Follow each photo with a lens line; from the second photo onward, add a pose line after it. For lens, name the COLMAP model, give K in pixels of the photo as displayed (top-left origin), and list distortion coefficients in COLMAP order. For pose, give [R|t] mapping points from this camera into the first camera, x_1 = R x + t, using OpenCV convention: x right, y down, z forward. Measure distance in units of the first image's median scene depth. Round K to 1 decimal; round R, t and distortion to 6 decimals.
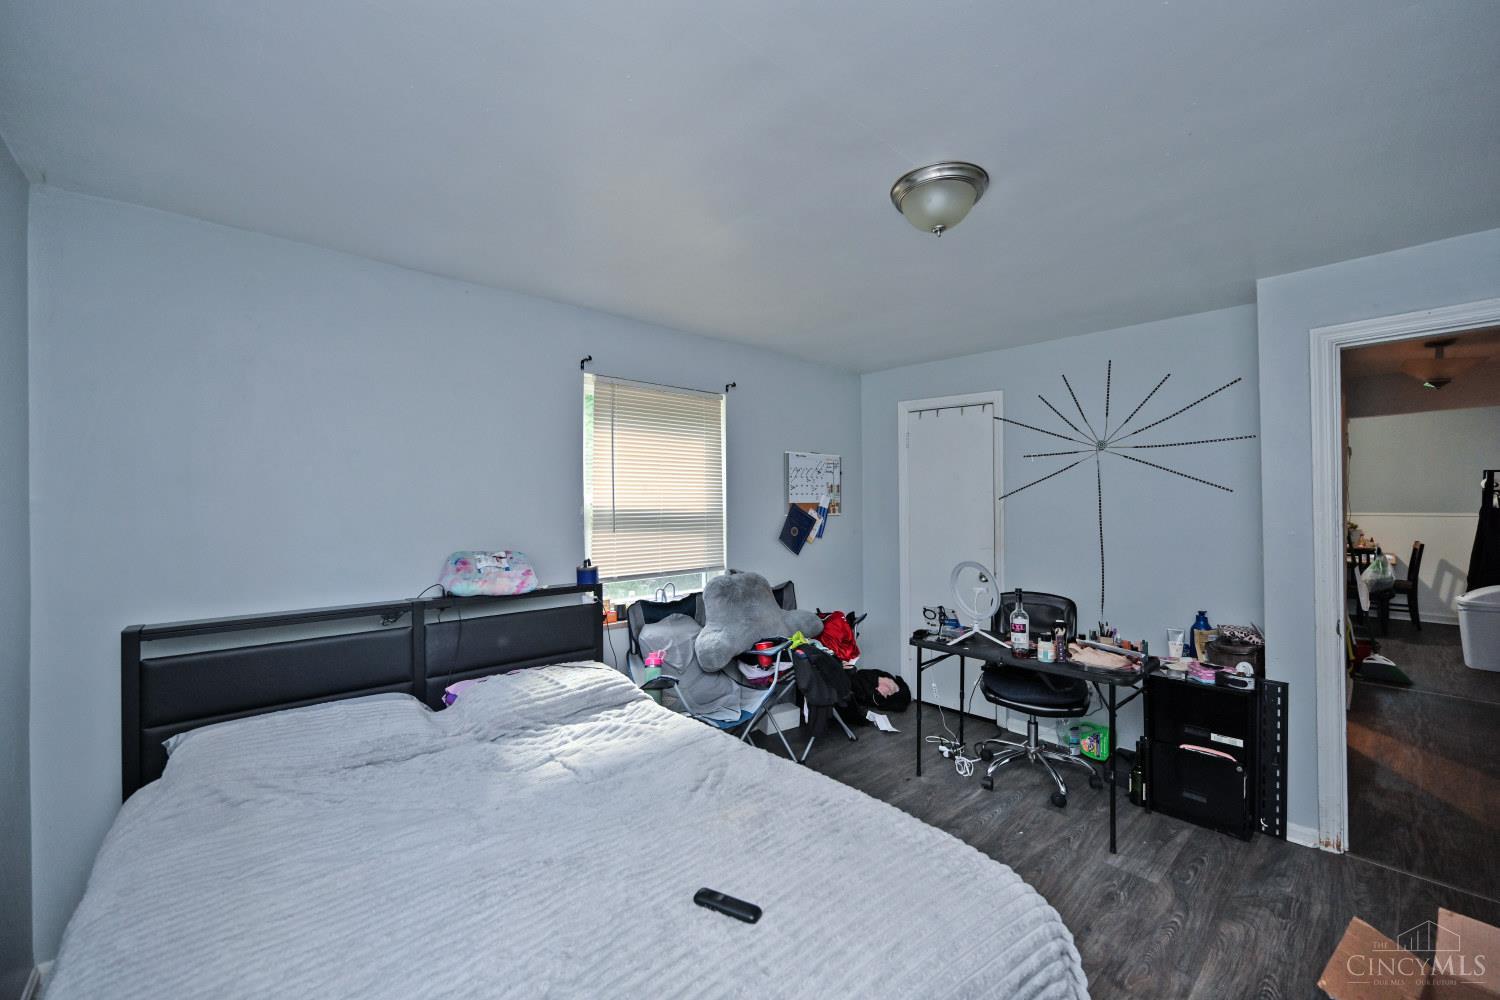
lens RADIAL K [[592.6, 0, 750.0], [0, 592.6, 500.0], [0, 0, 1]] dist [-0.000399, -0.000026]
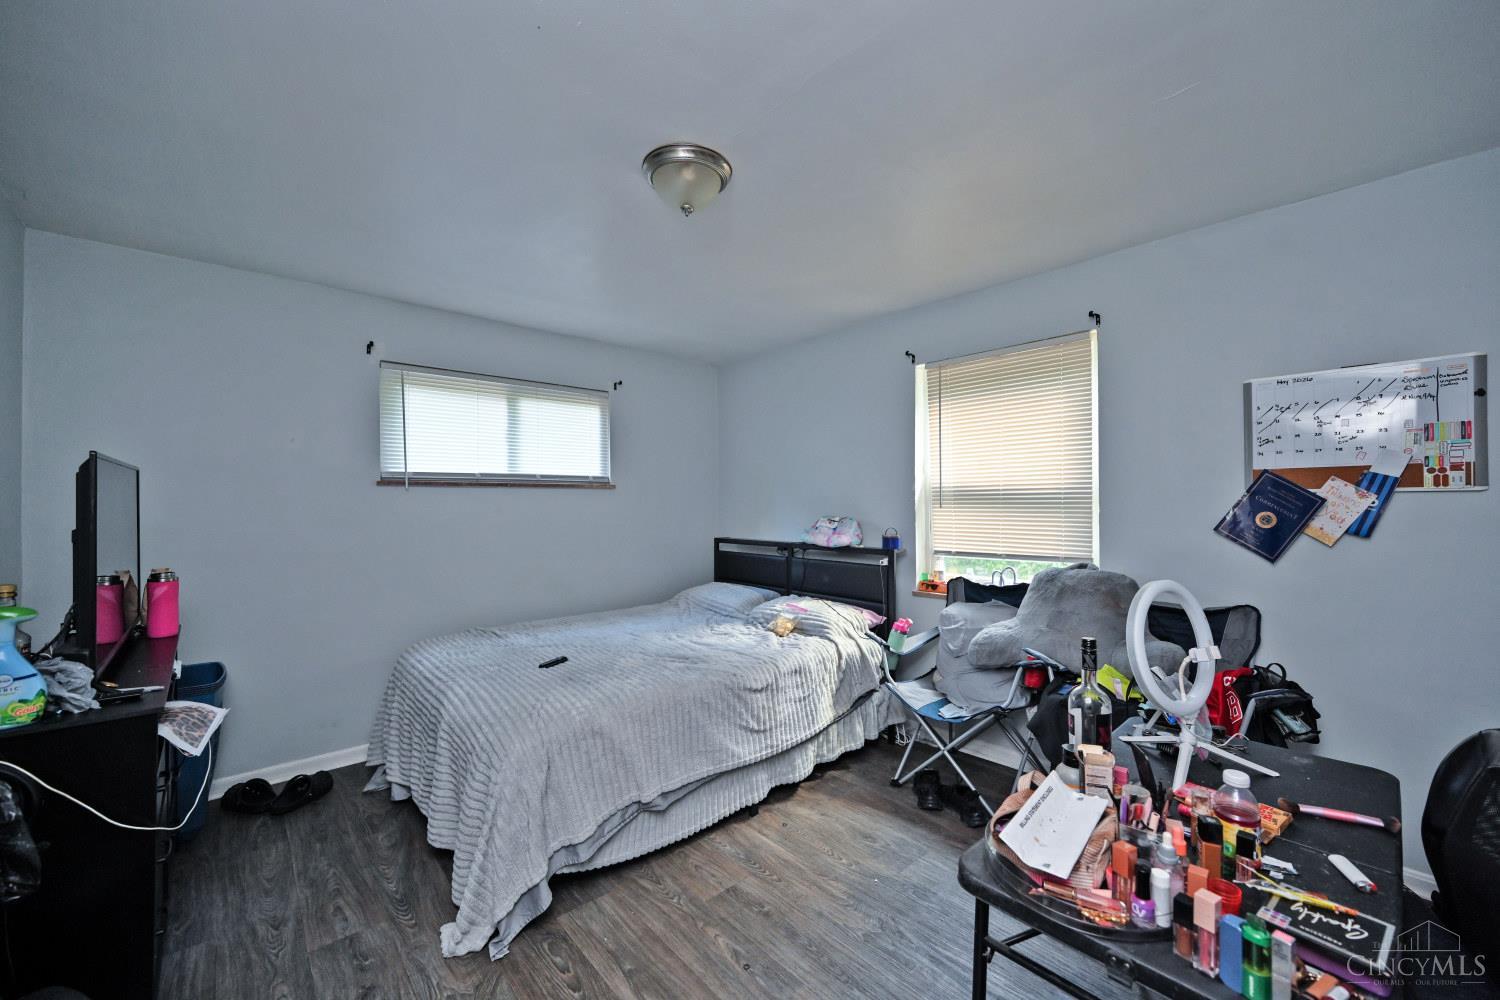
lens RADIAL K [[592.6, 0, 750.0], [0, 592.6, 500.0], [0, 0, 1]] dist [-0.000399, -0.000026]
pose [[-0.011242, 0.004834, -0.999925, 0.769318], [0.016853, 0.999847, 0.004644, 0.027982], [0.999795, -0.016799, -0.011322, 0.625988]]
